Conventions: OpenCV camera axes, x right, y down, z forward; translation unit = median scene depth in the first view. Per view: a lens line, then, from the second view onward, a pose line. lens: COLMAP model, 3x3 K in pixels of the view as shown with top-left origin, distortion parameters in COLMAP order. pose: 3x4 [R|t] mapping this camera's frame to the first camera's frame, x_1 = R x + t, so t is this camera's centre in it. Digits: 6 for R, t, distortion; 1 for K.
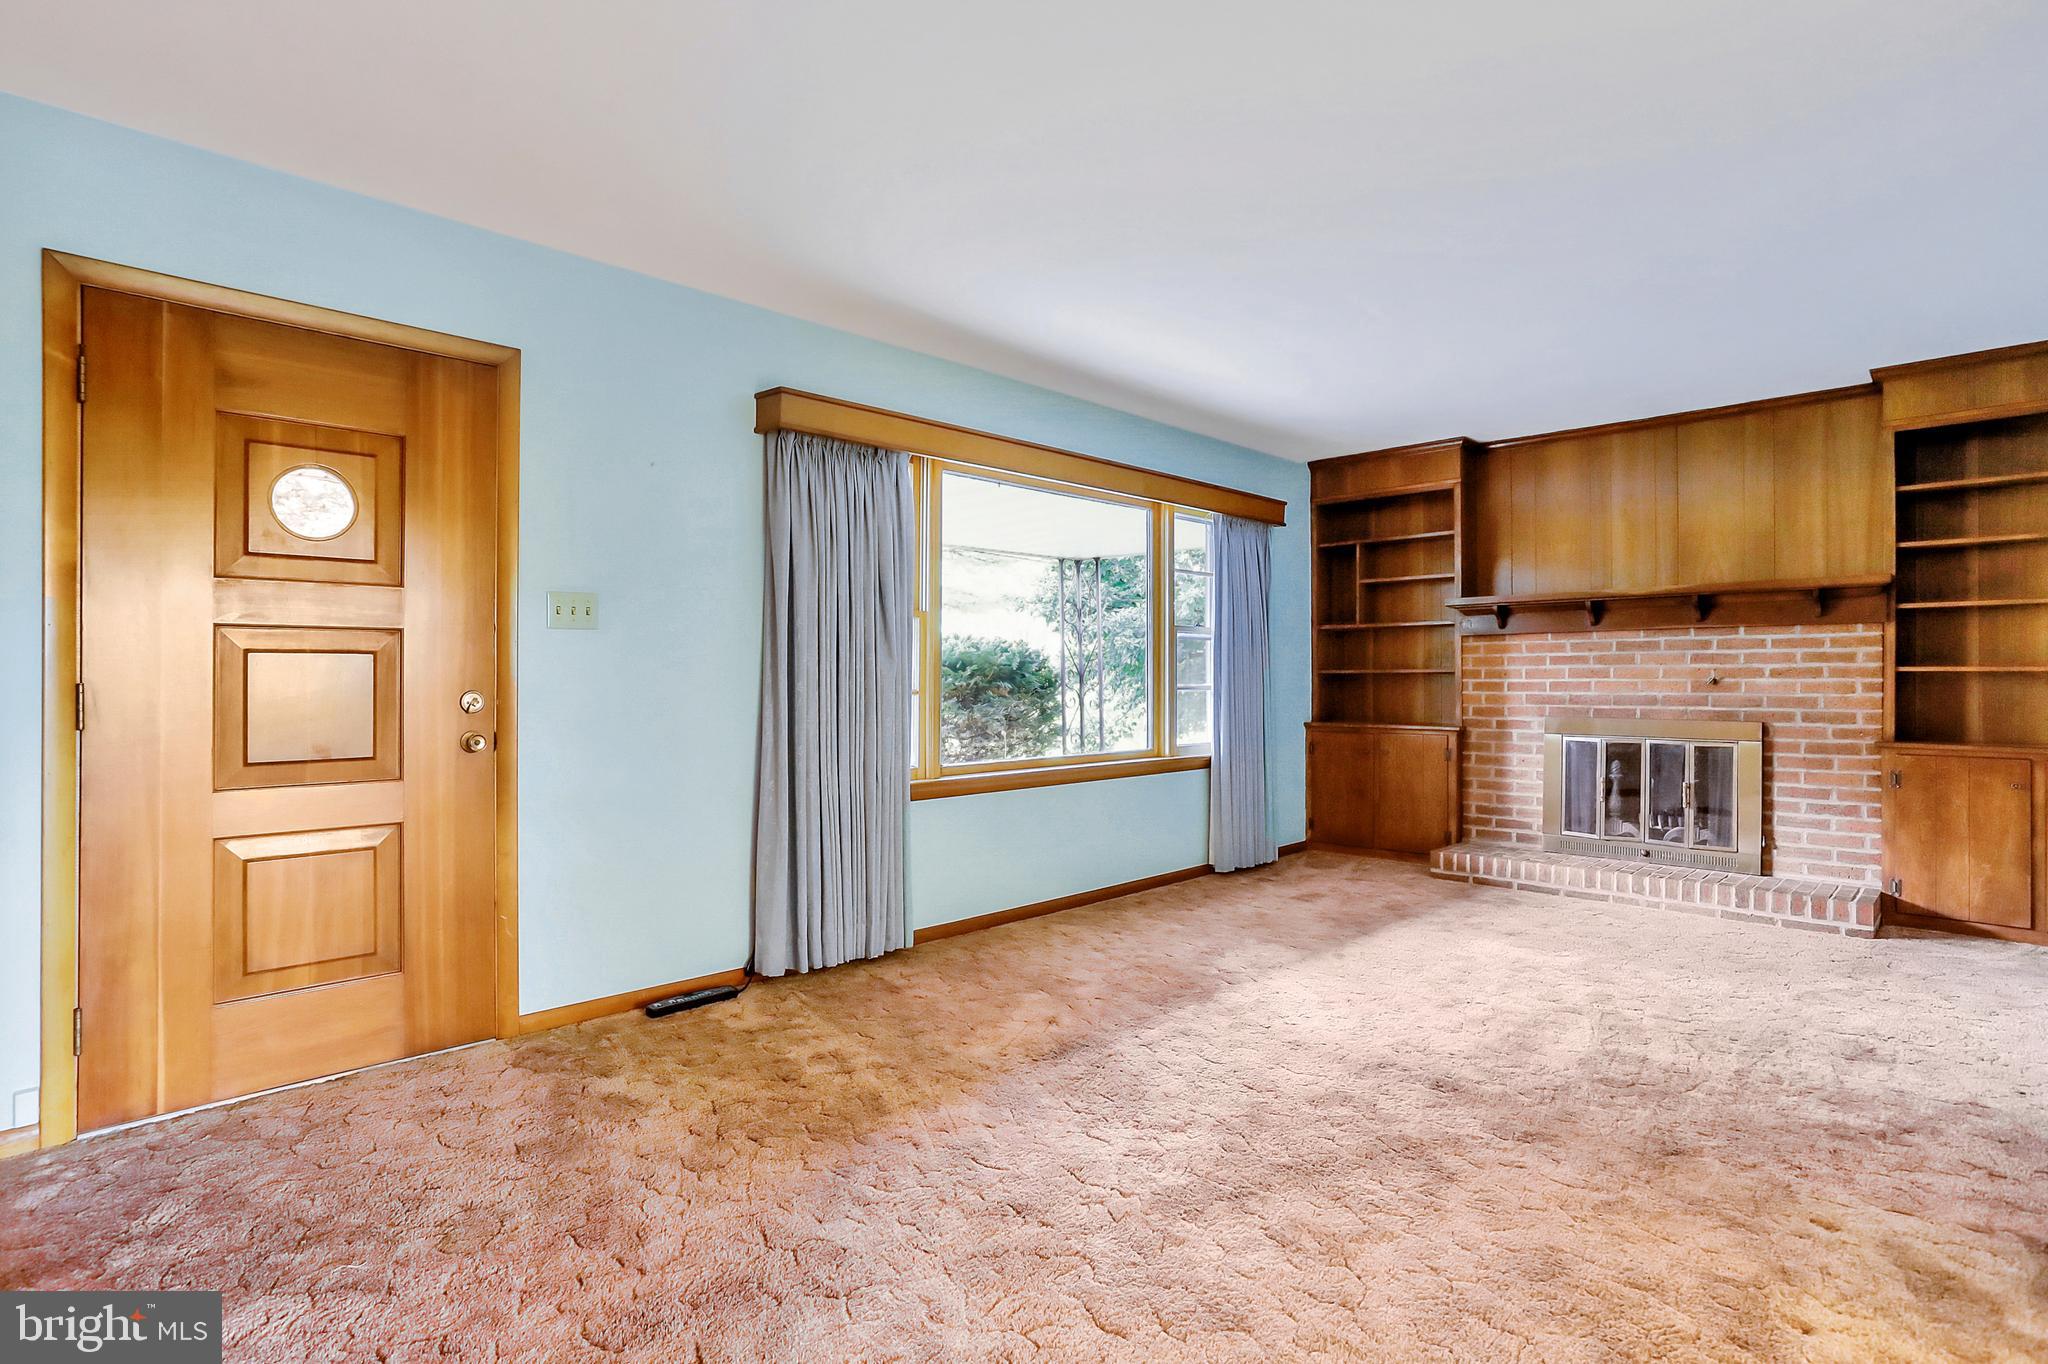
lens RADIAL K [[1013.3, 0, 1020.5], [0, 1013.3, 691.7], [0, 0, 1]] dist [-0.045658, 0.019174]
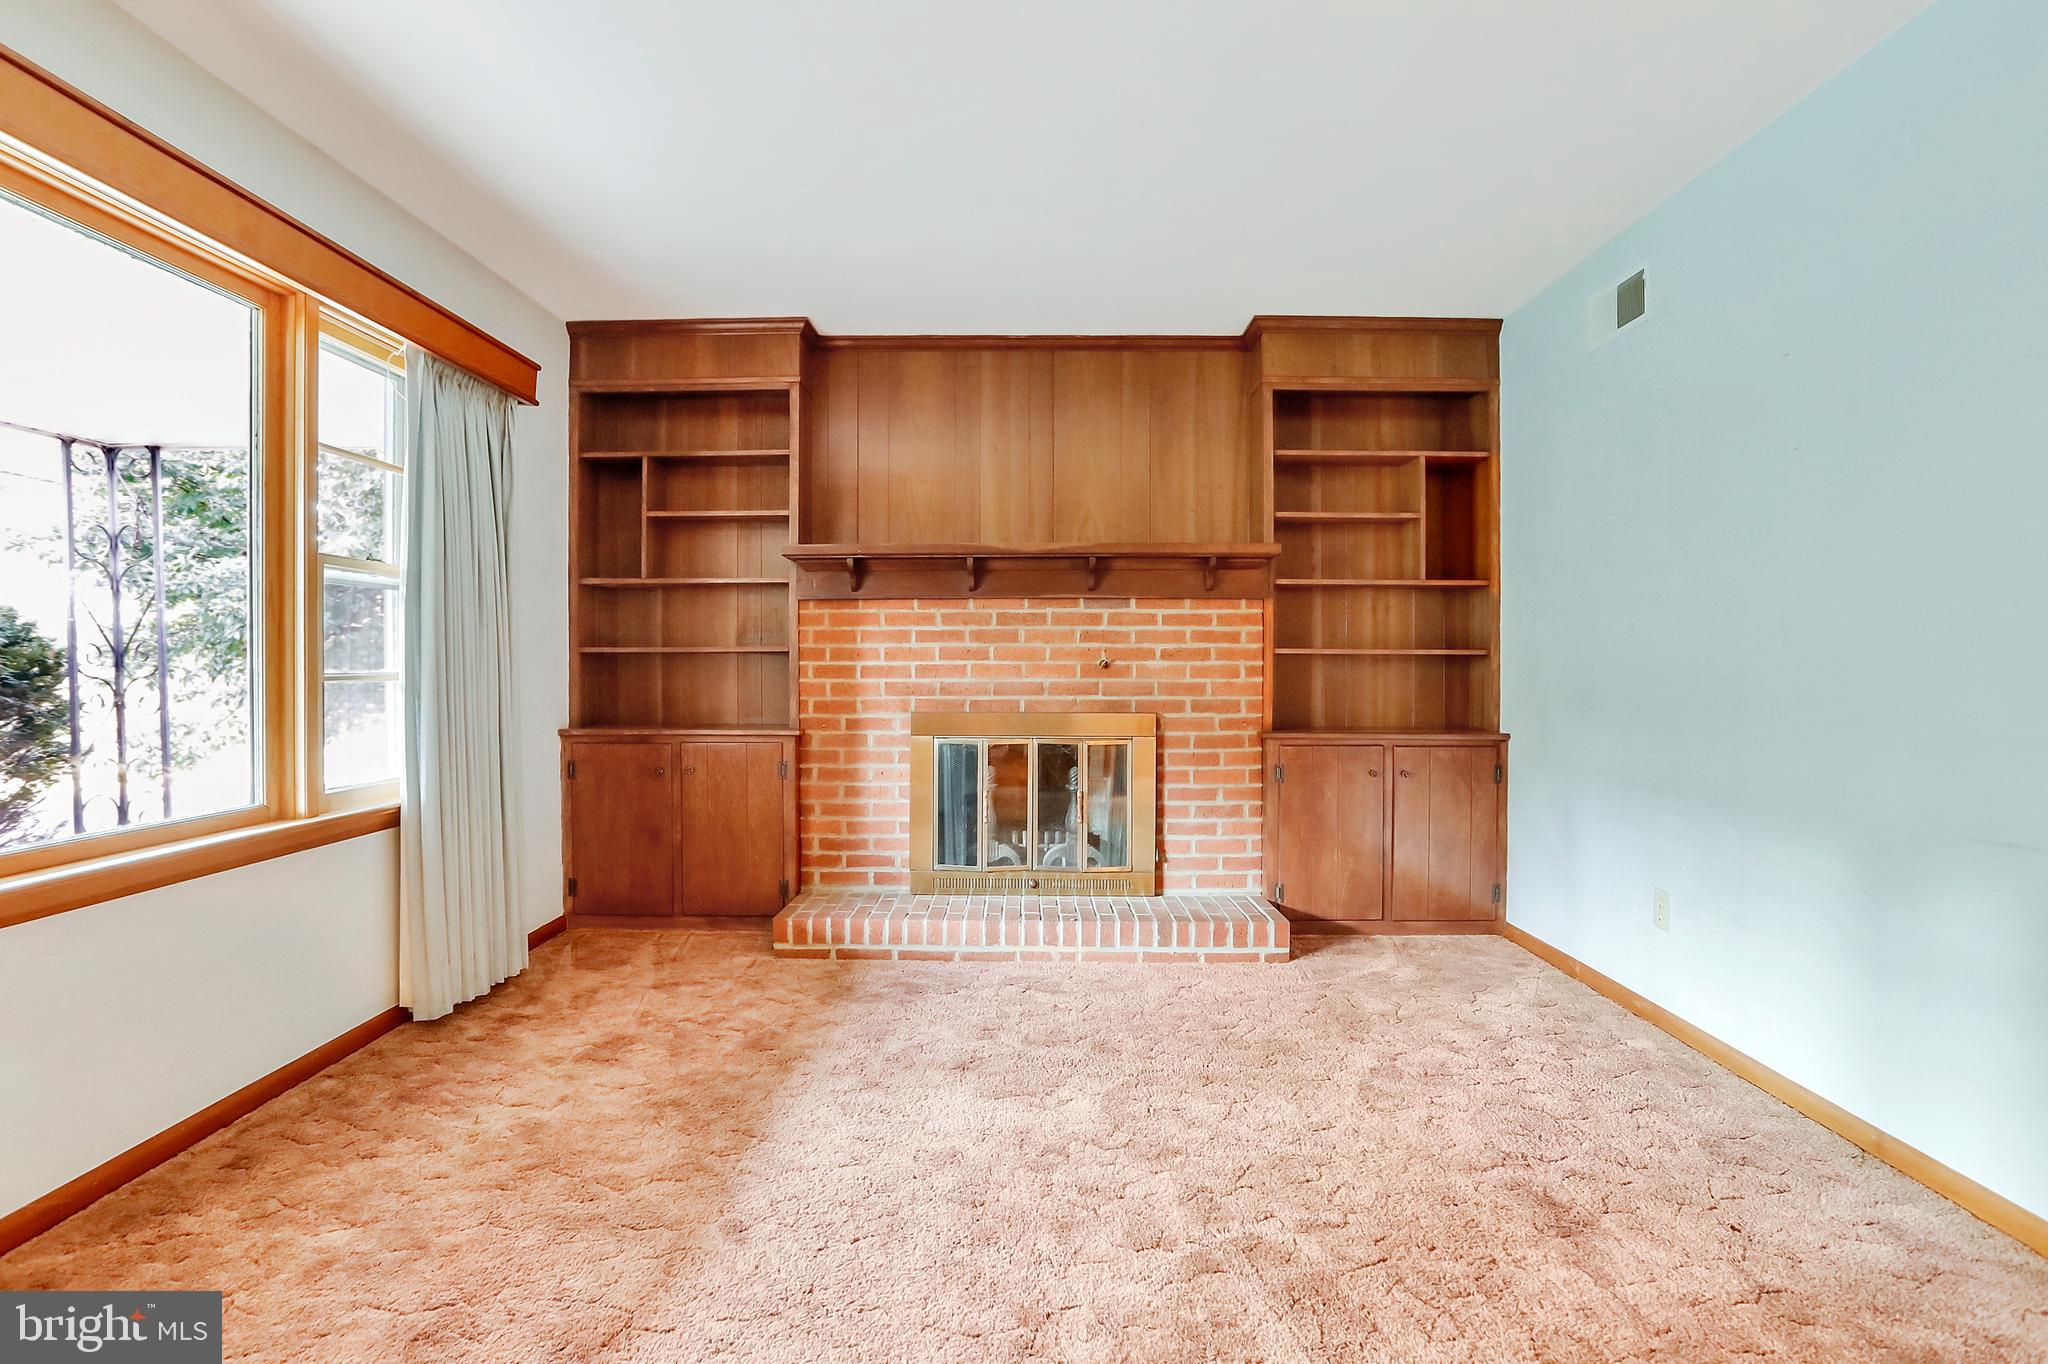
lens RADIAL K [[1013.3, 0, 1011.1], [0, 1013.3, 667.3], [0, 0, 1]] dist [-0.045658, 0.019174]
pose [[0.722777, -0.001585, 0.691080, 0.067711], [0.007085, 0.999962, -0.005116, -0.004588], [-0.691045, 0.008594, 0.722760, 0.465167]]
